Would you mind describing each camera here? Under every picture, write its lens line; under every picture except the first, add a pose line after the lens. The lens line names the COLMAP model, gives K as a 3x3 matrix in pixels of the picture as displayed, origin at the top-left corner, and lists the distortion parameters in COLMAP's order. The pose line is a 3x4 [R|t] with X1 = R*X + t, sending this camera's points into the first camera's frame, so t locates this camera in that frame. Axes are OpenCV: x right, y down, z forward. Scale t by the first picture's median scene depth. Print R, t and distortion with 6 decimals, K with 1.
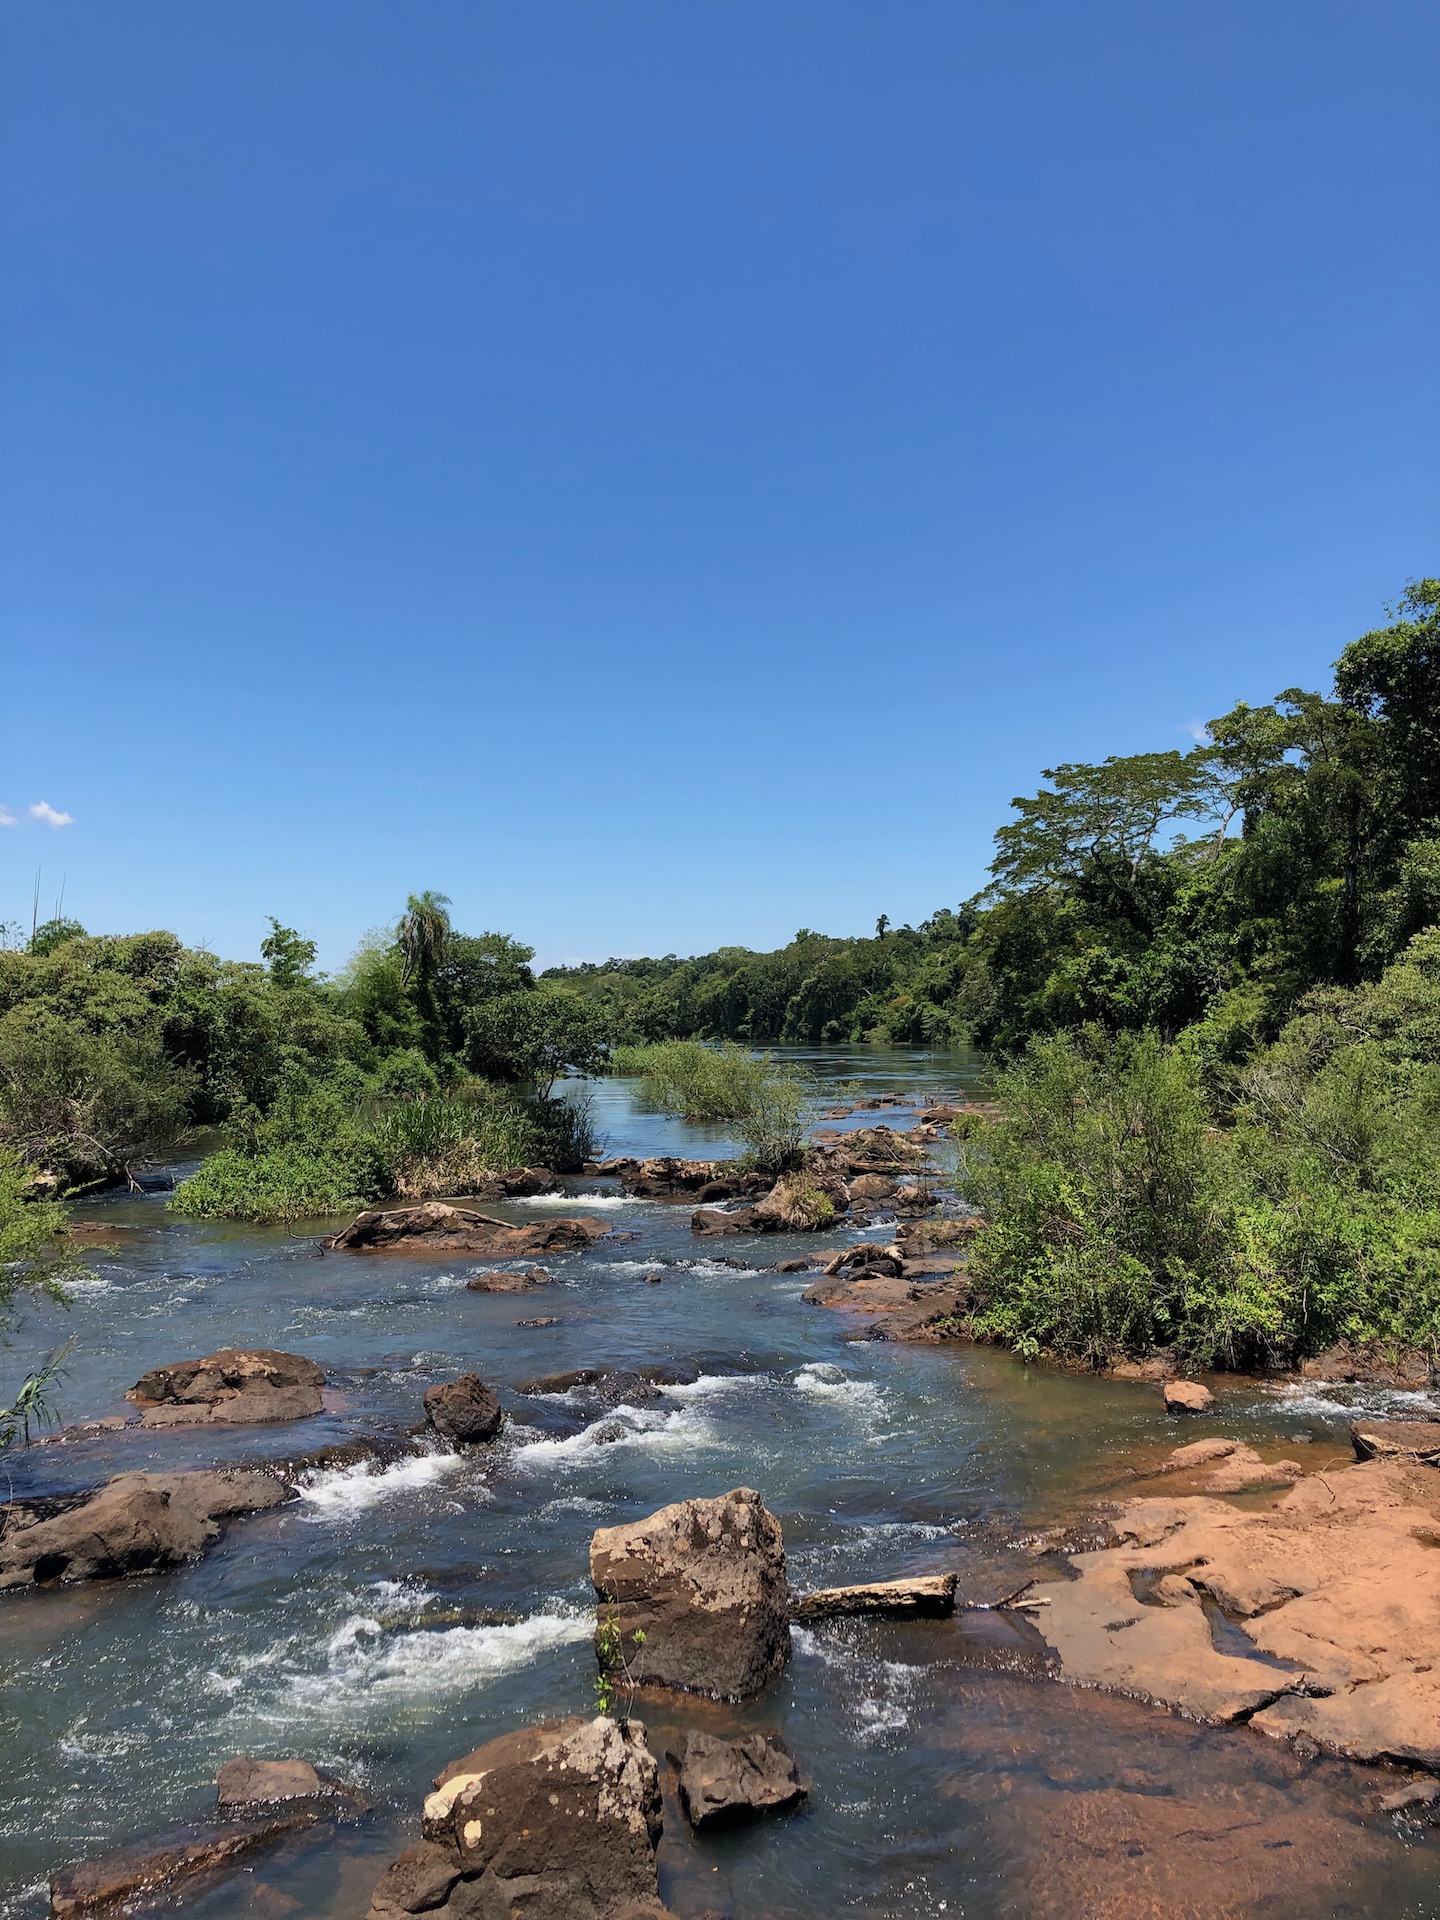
lens RADIAL K [[1592.8, 0, 720.0], [0, 1592.8, 960.0], [0, 0, 1]] dist [0.075345, -0.059724]
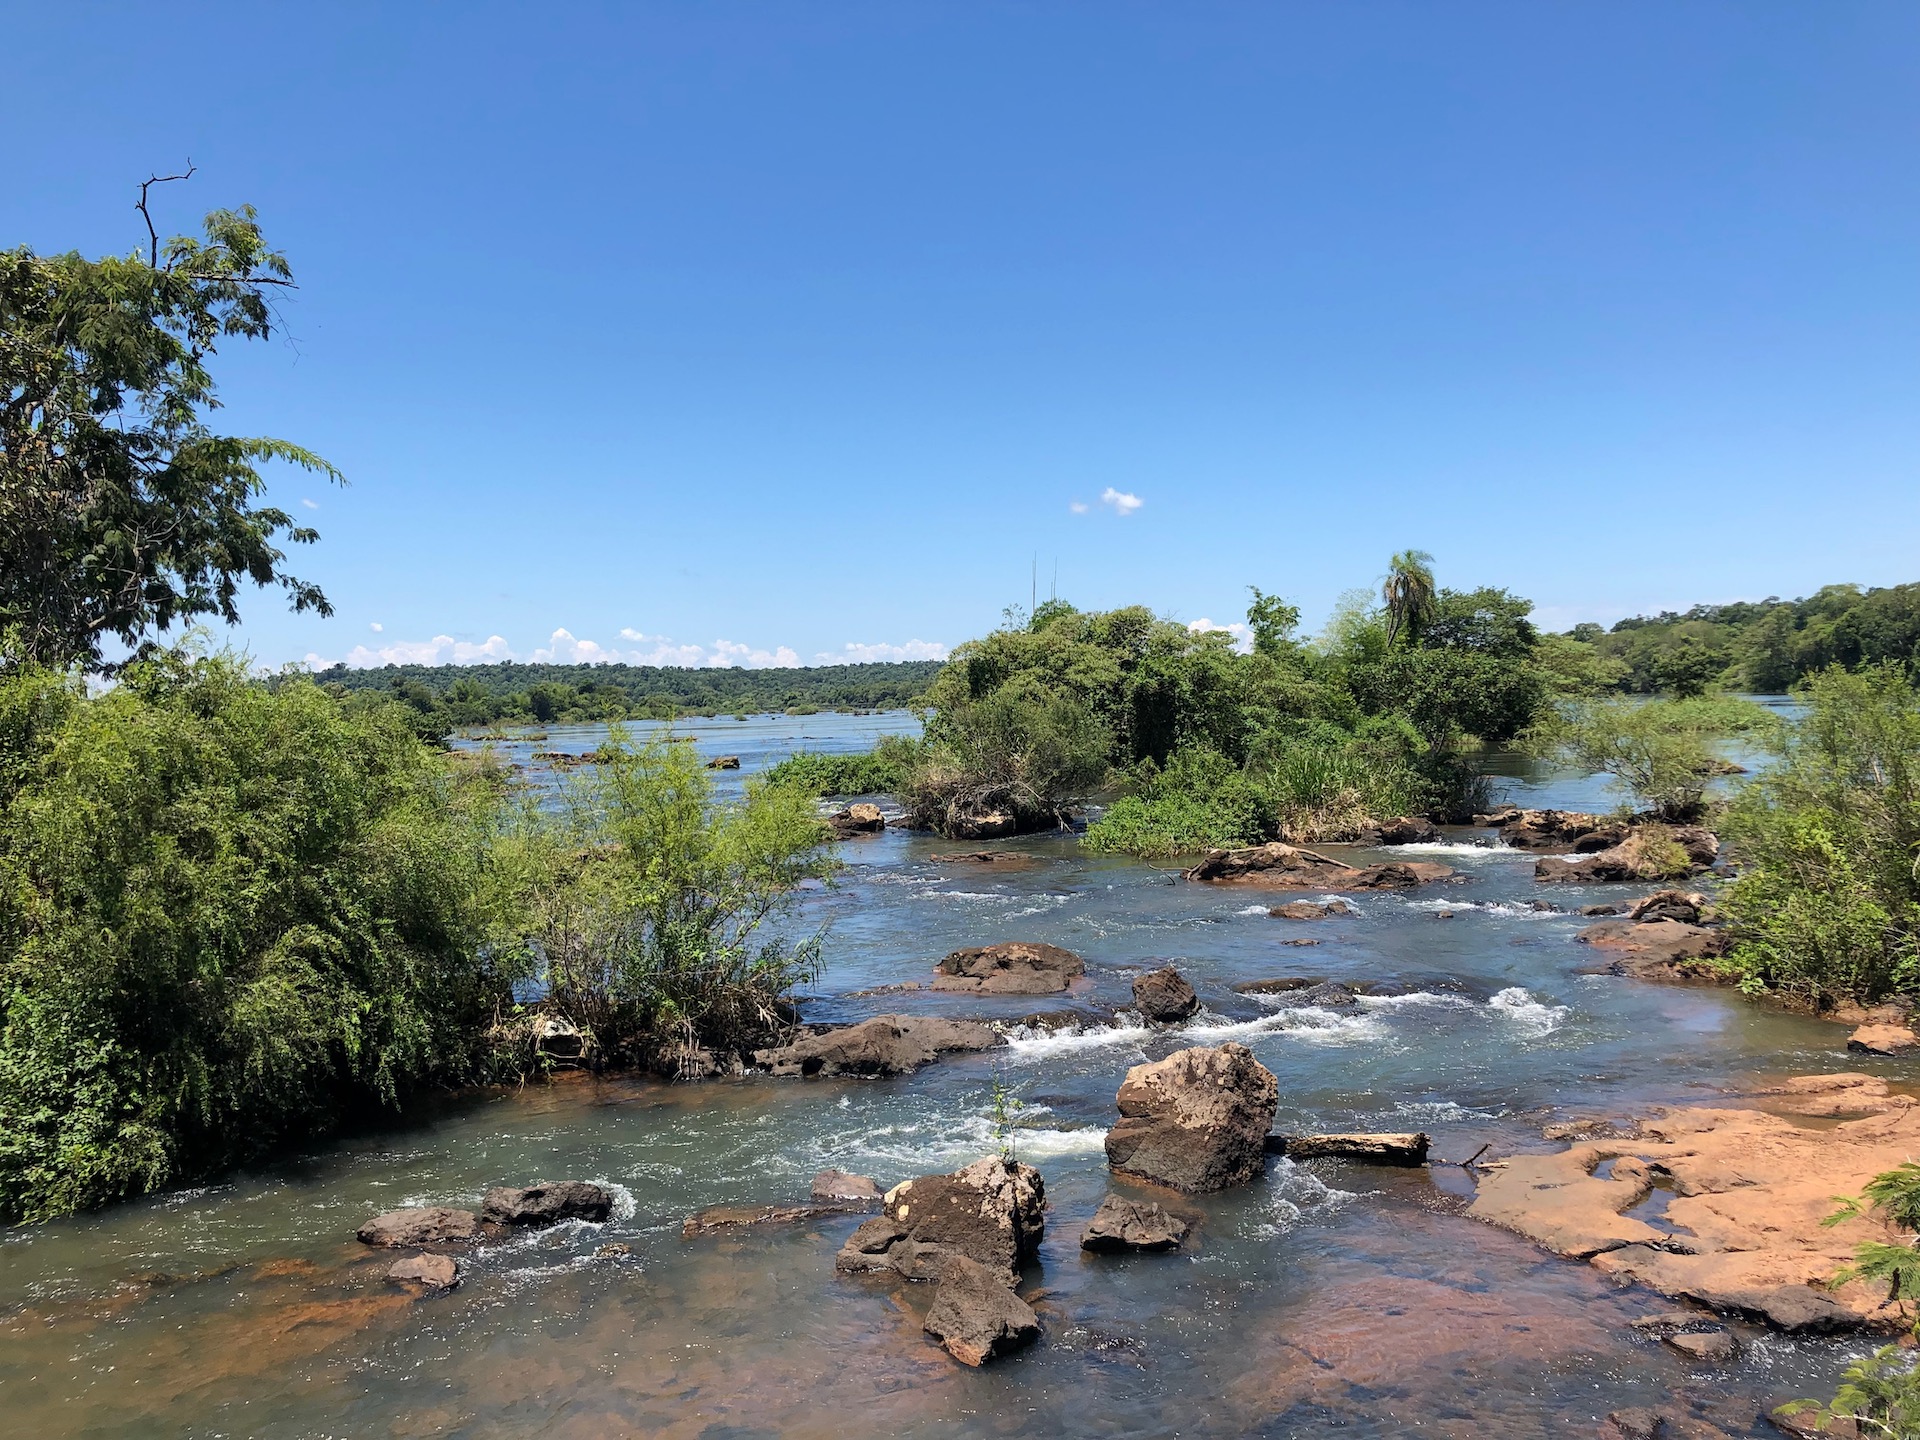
lens RADIAL K [[1592.8, 0, 957.3], [0, 1592.8, 728.9], [0, 0, 1]] dist [0.075345, -0.059724]
pose [[0.875502, -0.014374, -0.483001, 0.144659], [0.046171, 0.997473, 0.054006, 0.003188], [0.481004, -0.069582, 0.873953, -0.057058]]
